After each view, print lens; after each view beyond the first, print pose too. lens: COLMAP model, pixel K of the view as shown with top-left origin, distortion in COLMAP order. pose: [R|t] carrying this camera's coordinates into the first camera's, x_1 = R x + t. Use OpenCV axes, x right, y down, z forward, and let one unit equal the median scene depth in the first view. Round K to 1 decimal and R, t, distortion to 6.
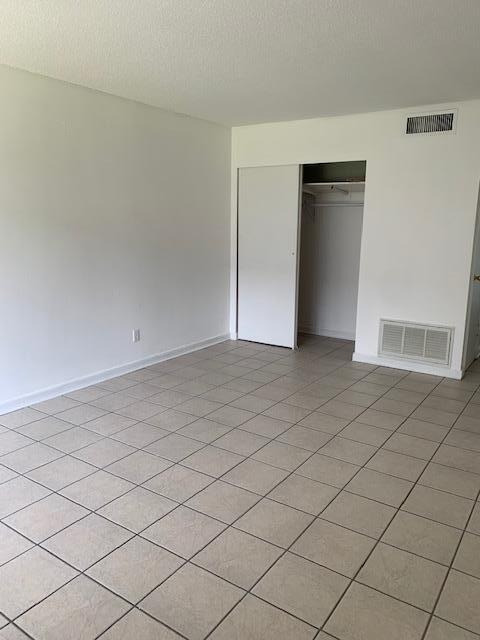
lens RADIAL K [[489.2, 0, 233.3], [0, 489.2, 322.6], [0, 0, 1]] dist [-0.011458, -0.014428]
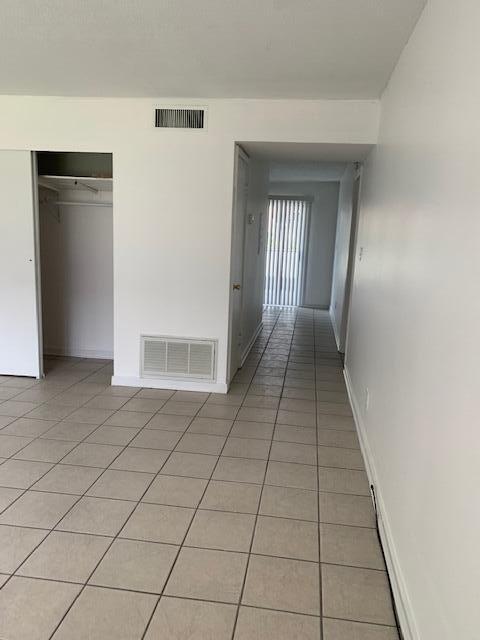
lens RADIAL K [[489.2, 0, 241.3], [0, 489.2, 324.4], [0, 0, 1]] dist [-0.011458, -0.014428]
pose [[0.892511, -0.052647, 0.447942, 0.068698], [0.054848, 0.998462, 0.008066, -0.024382], [-0.447677, 0.017370, 0.894026, 0.125913]]
